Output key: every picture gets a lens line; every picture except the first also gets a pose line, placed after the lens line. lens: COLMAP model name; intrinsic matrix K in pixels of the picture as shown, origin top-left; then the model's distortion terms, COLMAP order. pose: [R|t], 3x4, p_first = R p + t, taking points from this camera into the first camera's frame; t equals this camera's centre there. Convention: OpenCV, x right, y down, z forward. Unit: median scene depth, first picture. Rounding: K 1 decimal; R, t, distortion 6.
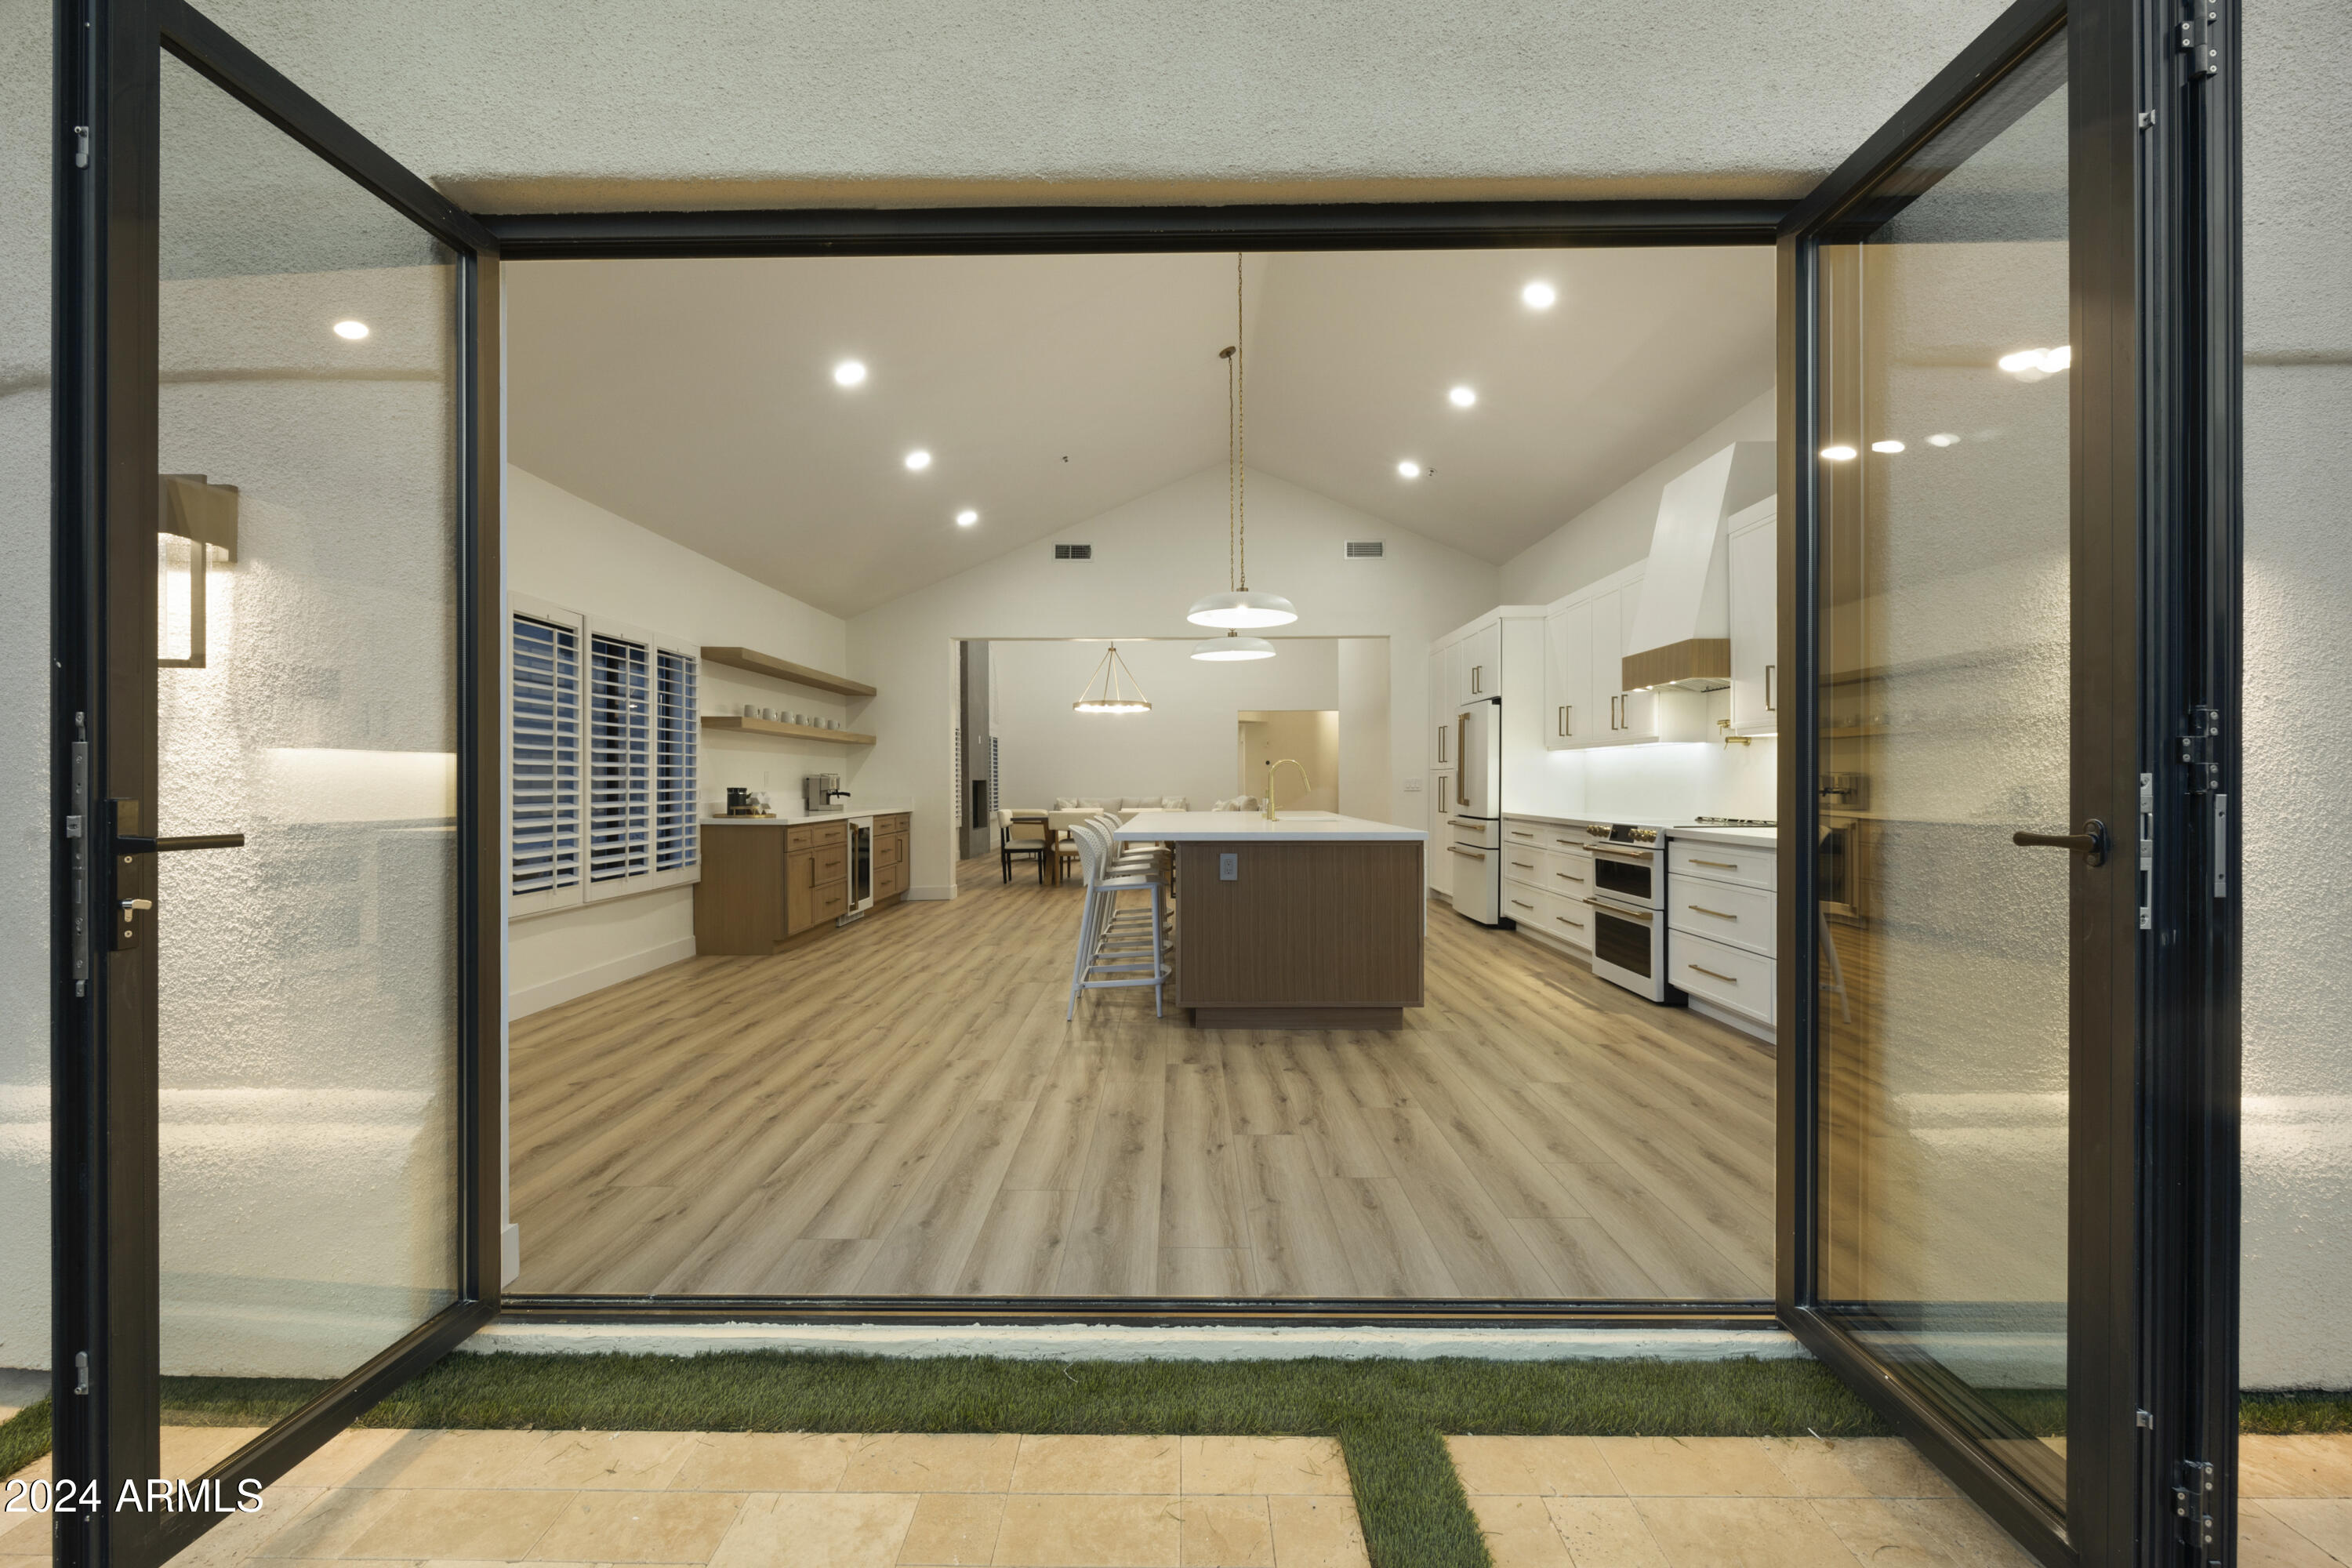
lens RADIAL K [[940.7, 0, 1168.7], [0, 940.7, 780.2], [0, 0, 1]] dist [-0.003897, 0.000629]
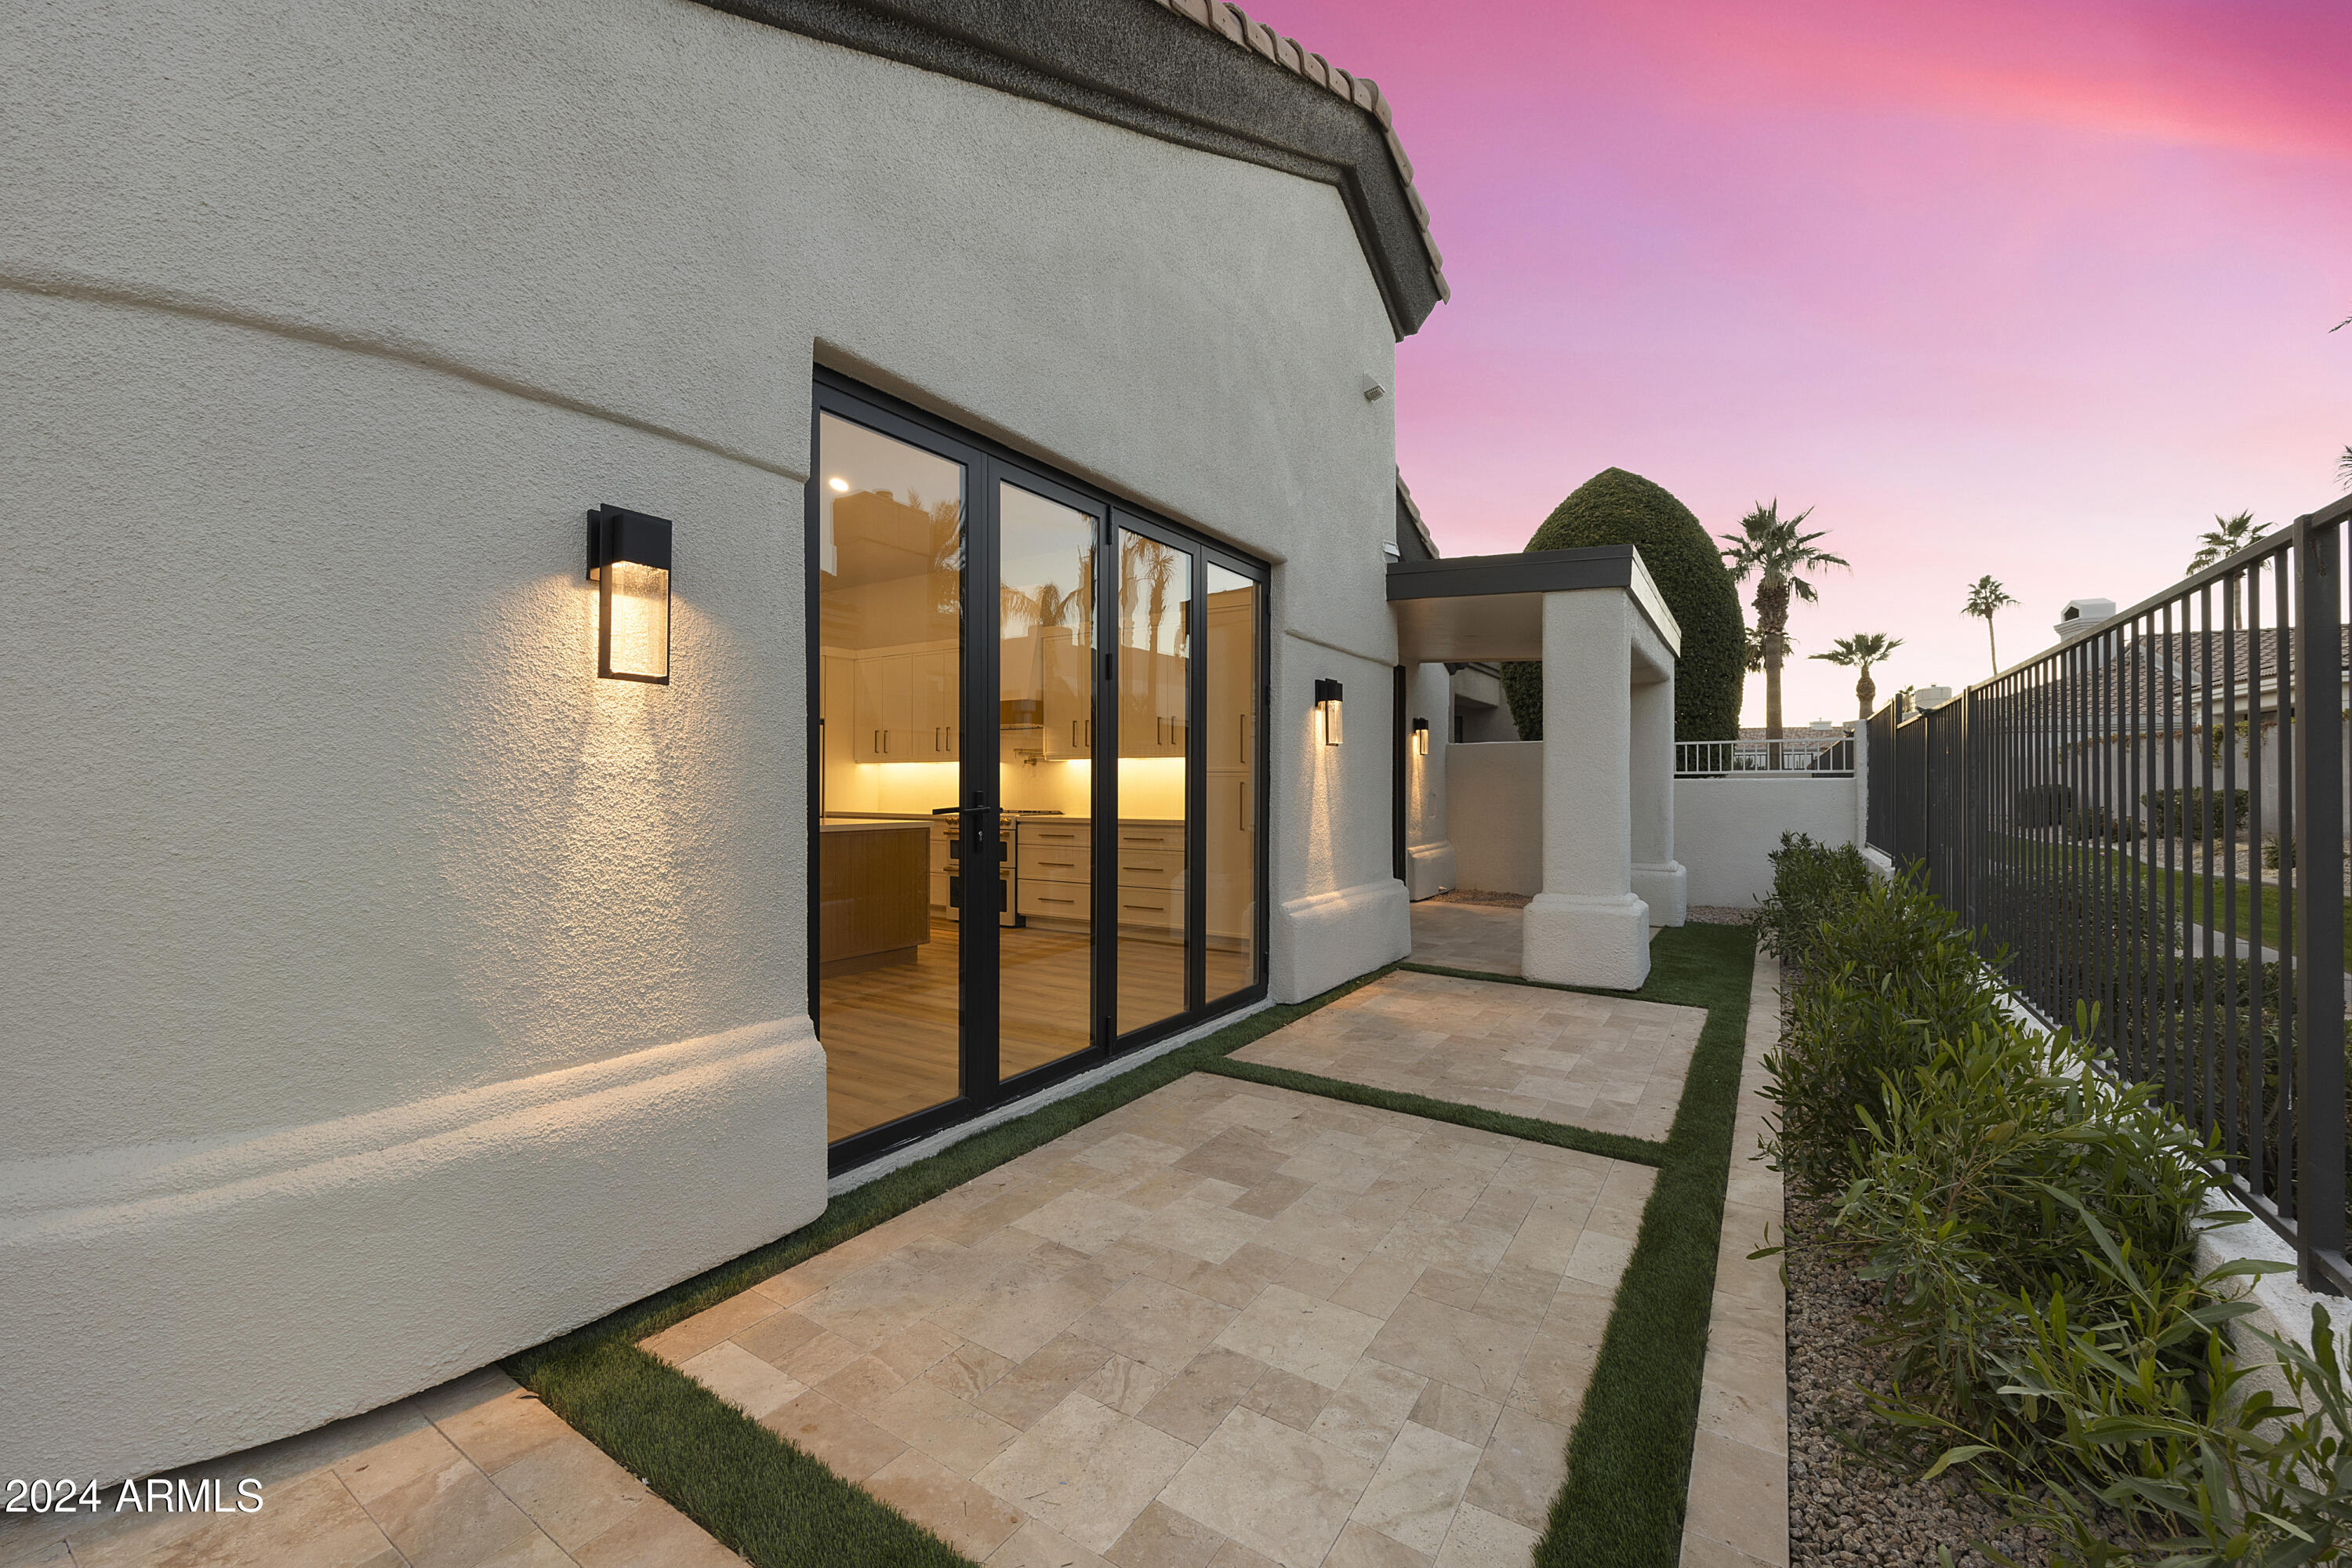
lens RADIAL K [[940.7, 0, 1159.1], [0, 940.7, 787.8], [0, 0, 1]] dist [-0.003897, 0.000629]
pose [[0.536344, 0.003720, 0.843991, -1.637402], [-0.005888, 0.999982, -0.000666, 0.005526], [-0.843979, -0.004612, 0.536356, -0.144756]]
